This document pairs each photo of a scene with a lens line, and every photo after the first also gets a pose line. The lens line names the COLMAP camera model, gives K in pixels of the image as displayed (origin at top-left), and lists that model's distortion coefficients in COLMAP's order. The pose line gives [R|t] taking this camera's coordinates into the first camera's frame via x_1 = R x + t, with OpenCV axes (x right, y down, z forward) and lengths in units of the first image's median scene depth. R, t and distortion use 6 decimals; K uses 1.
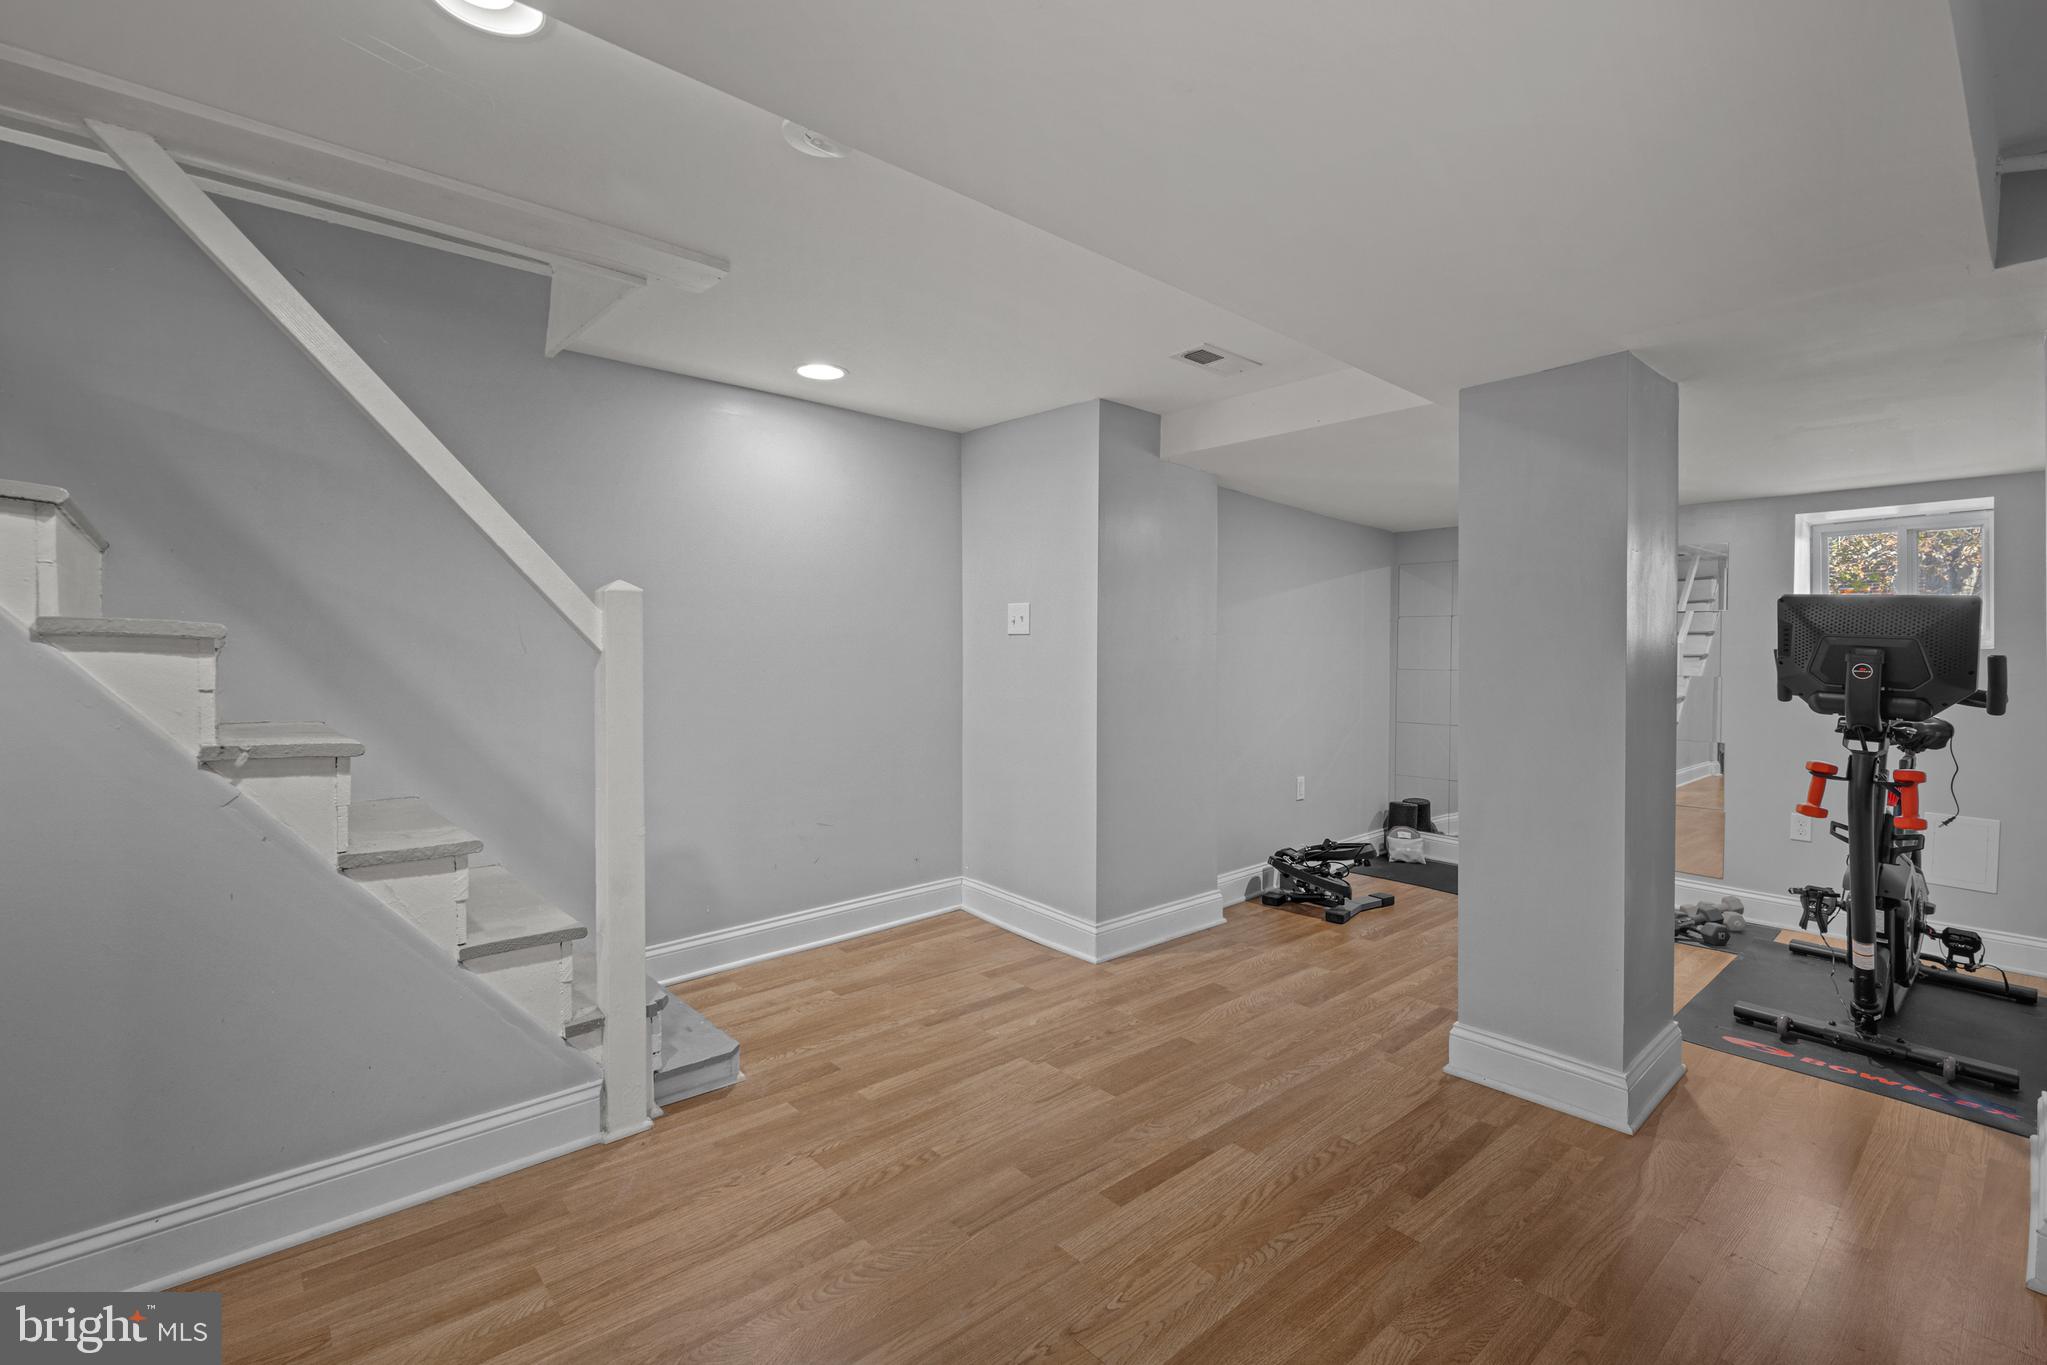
lens RADIAL K [[901.4, 0, 1024.5], [0, 901.4, 665.2], [0, 0, 1]] dist [0.001011, 0.000021]
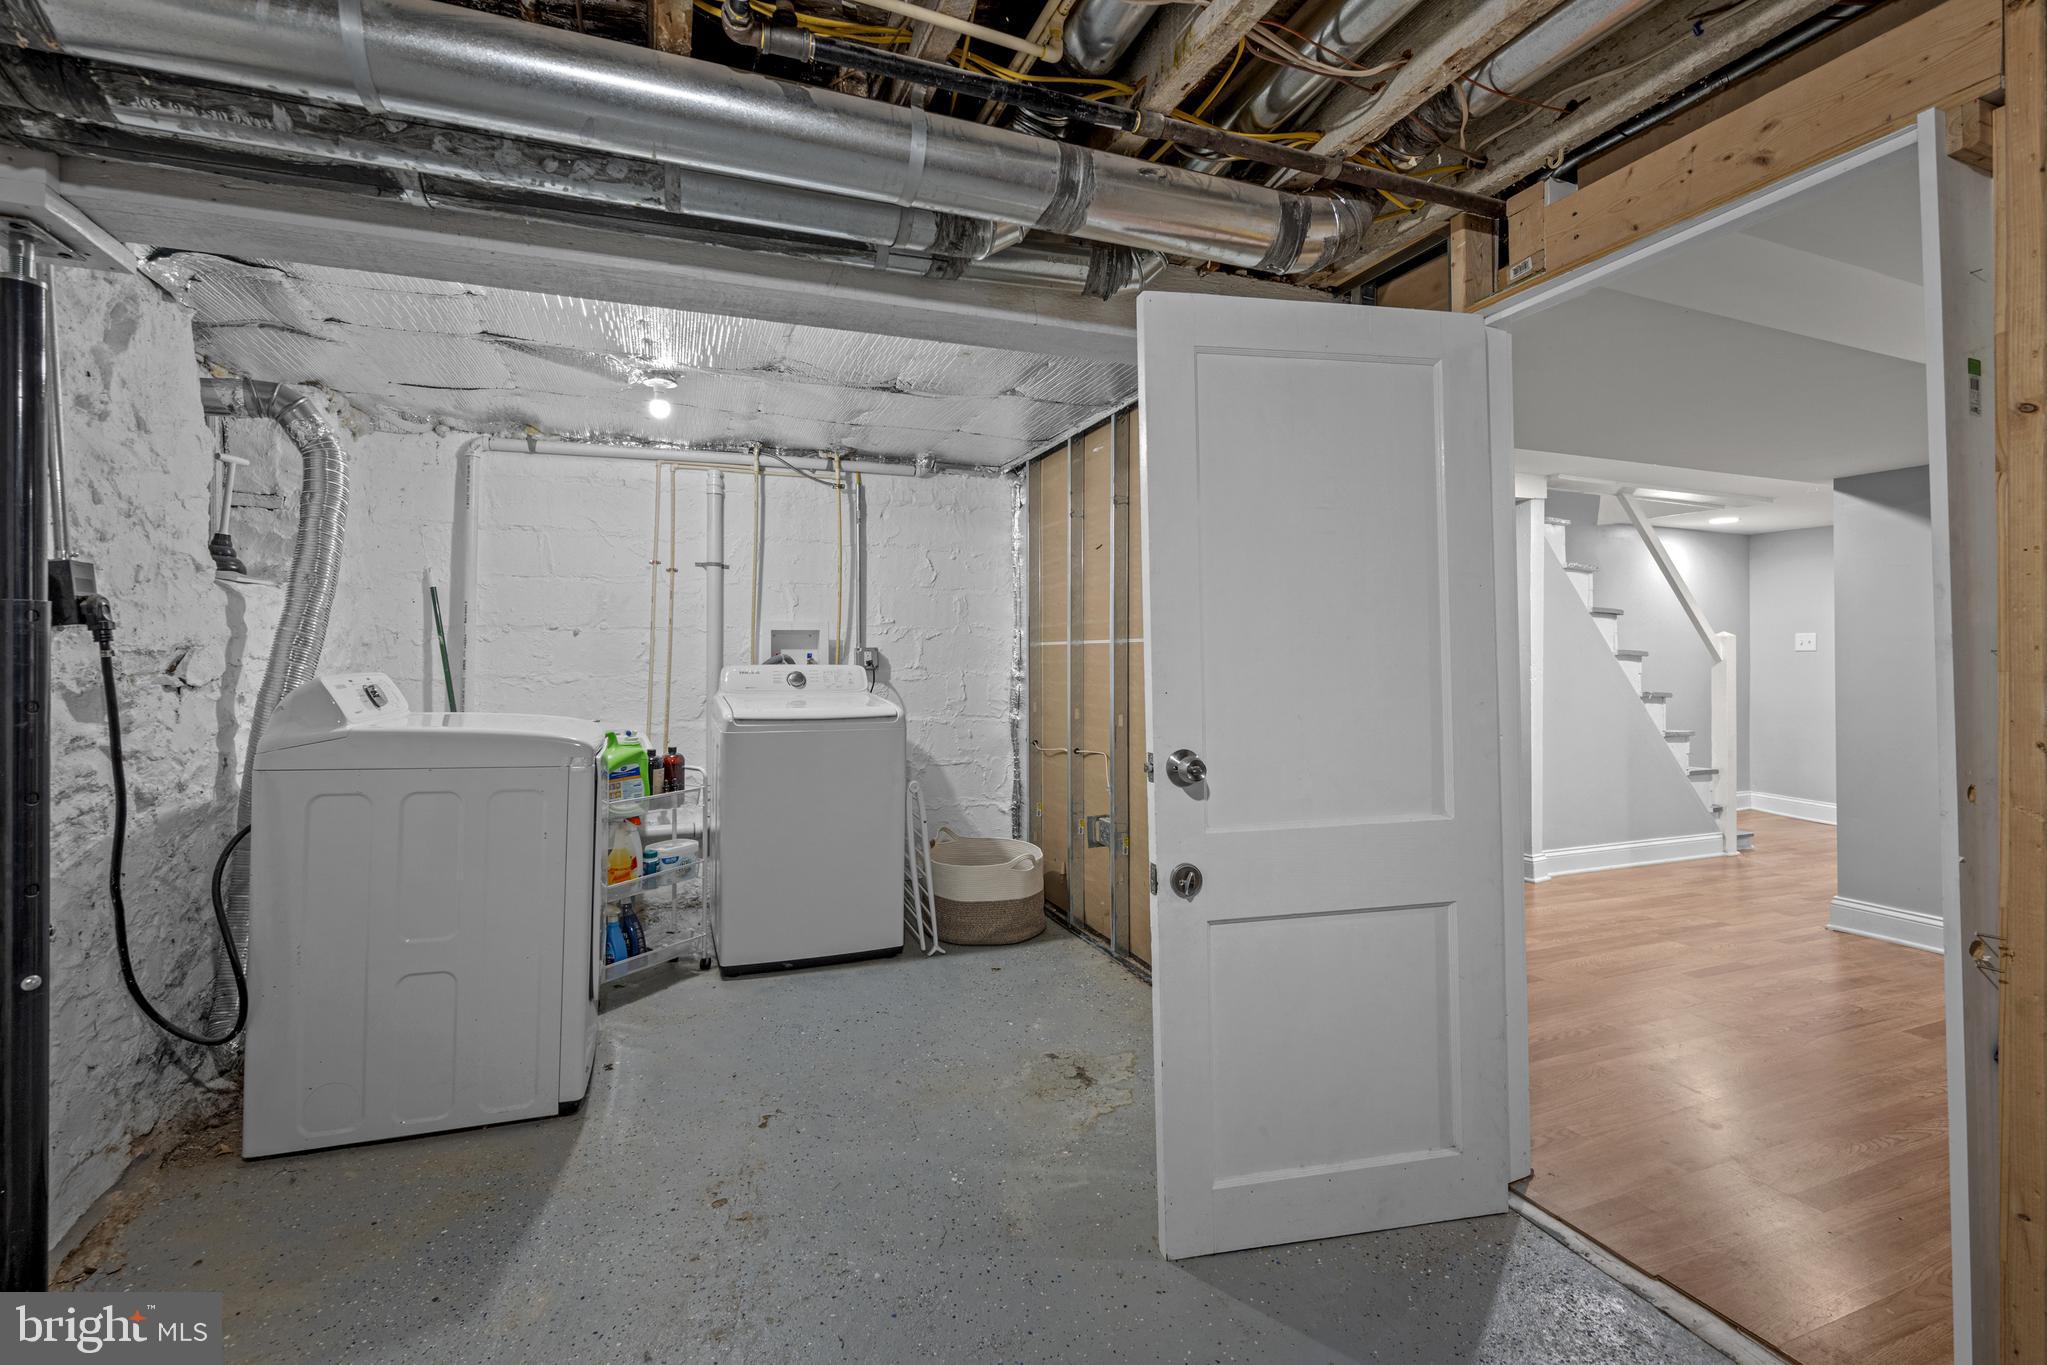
lens RADIAL K [[901.4, 0, 1018.6], [0, 901.4, 671.3], [0, 0, 1]] dist [0.001011, 0.000021]
pose [[0.942031, -0.006404, -0.335464, -1.367857], [0.001292, 0.999880, -0.015460, 0.048900], [0.335523, 0.014131, 0.941926, -1.875678]]
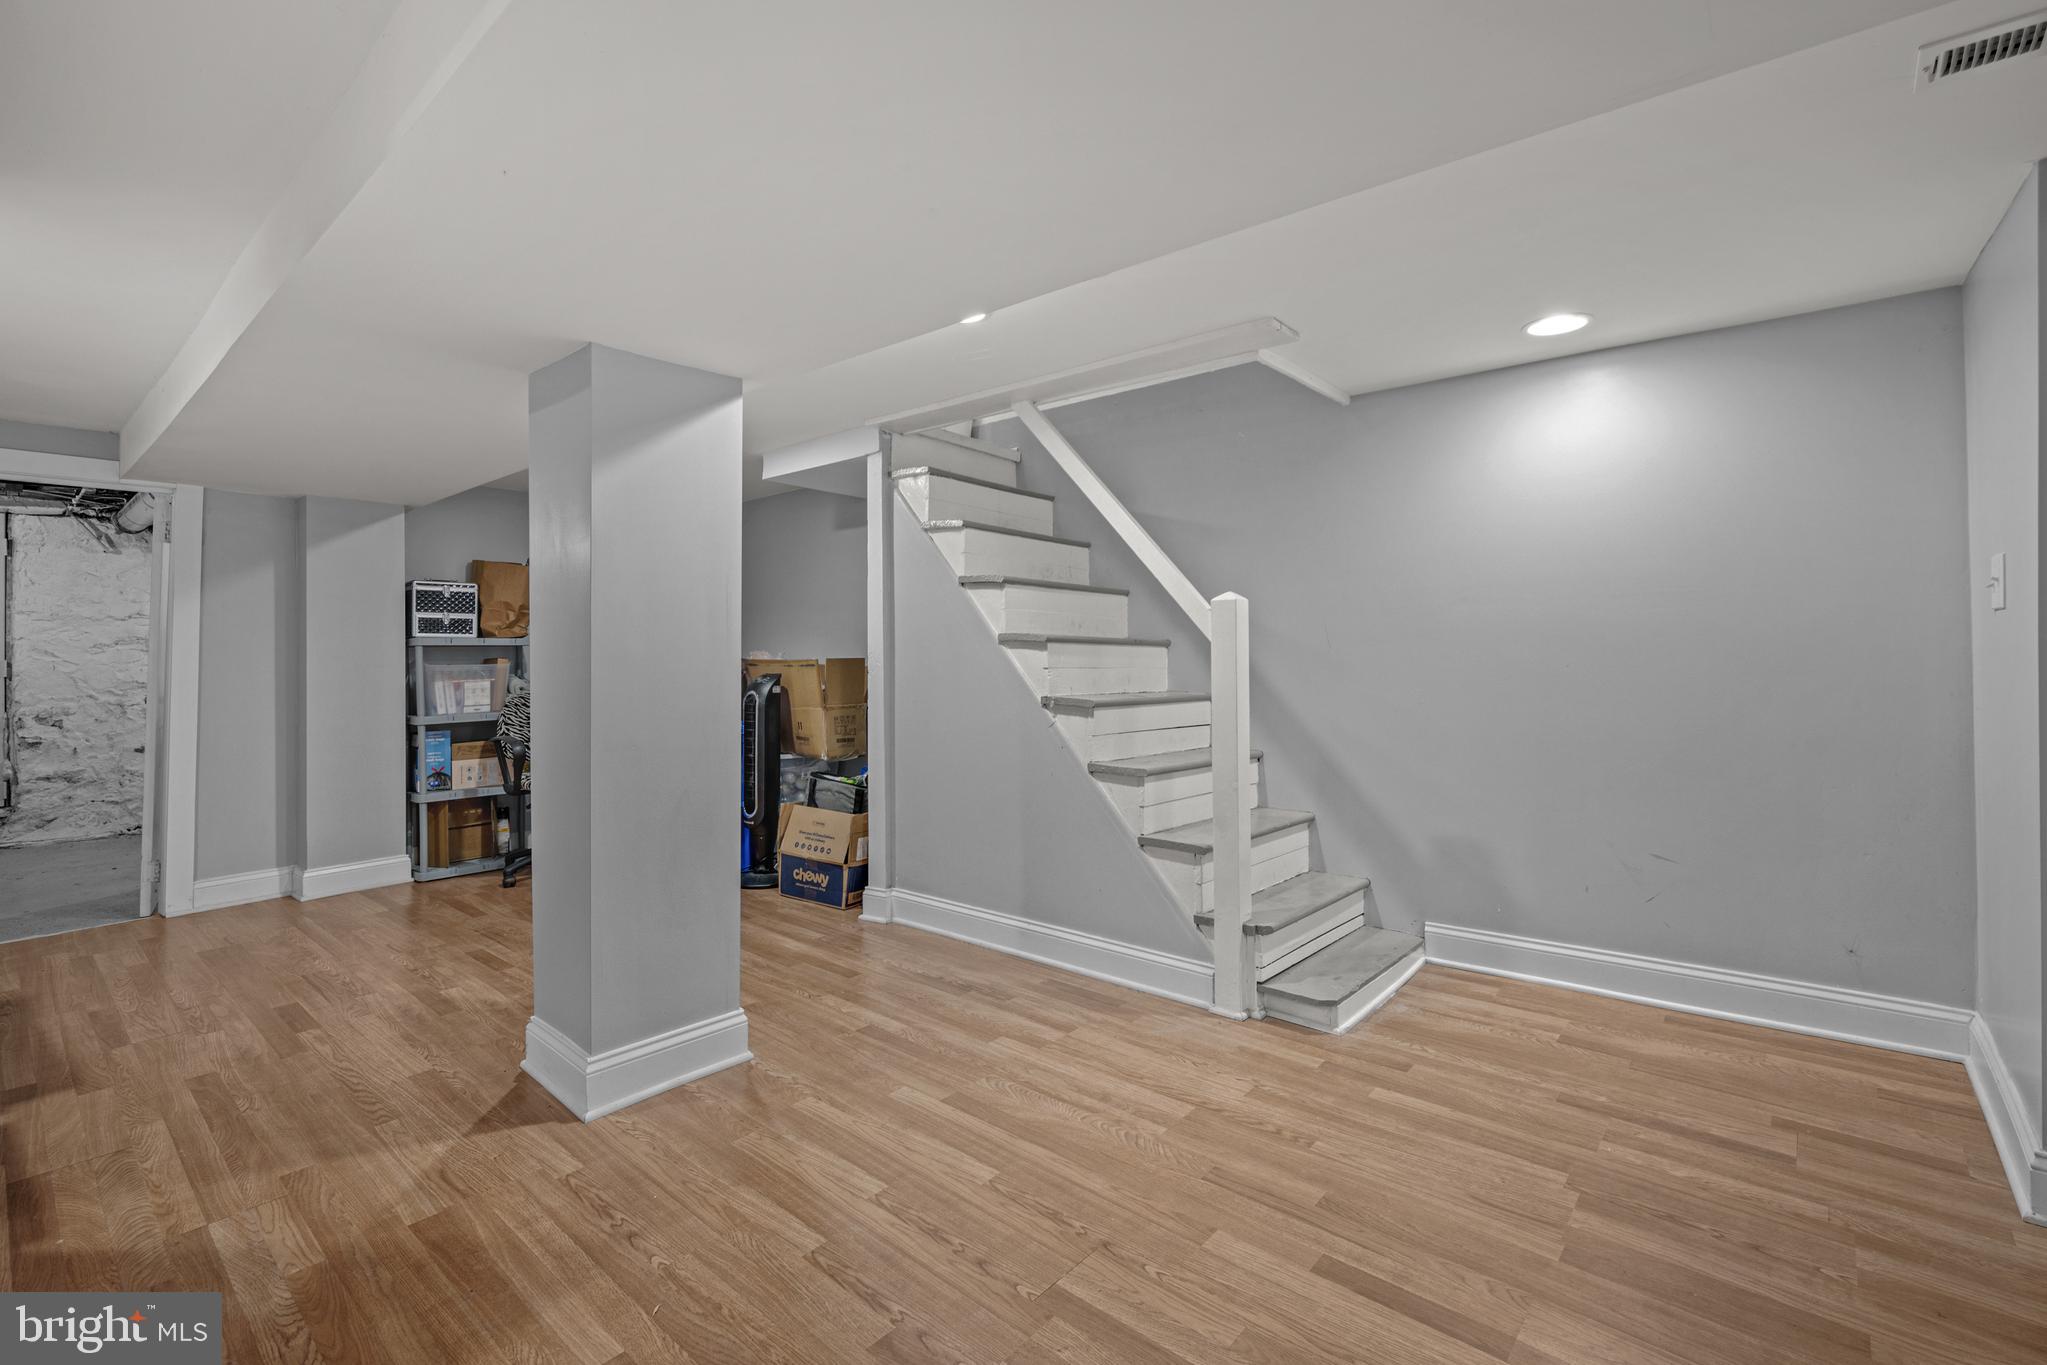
lens RADIAL K [[901.4, 0, 1022.4], [0, 901.4, 671.2], [0, 0, 1]] dist [0.001011, 0.000021]
pose [[0.148482, 0.015505, -0.988793, 0.757842], [-0.011094, 0.999840, 0.014012, 0.006099], [0.988853, 0.008889, 0.148631, 0.482094]]
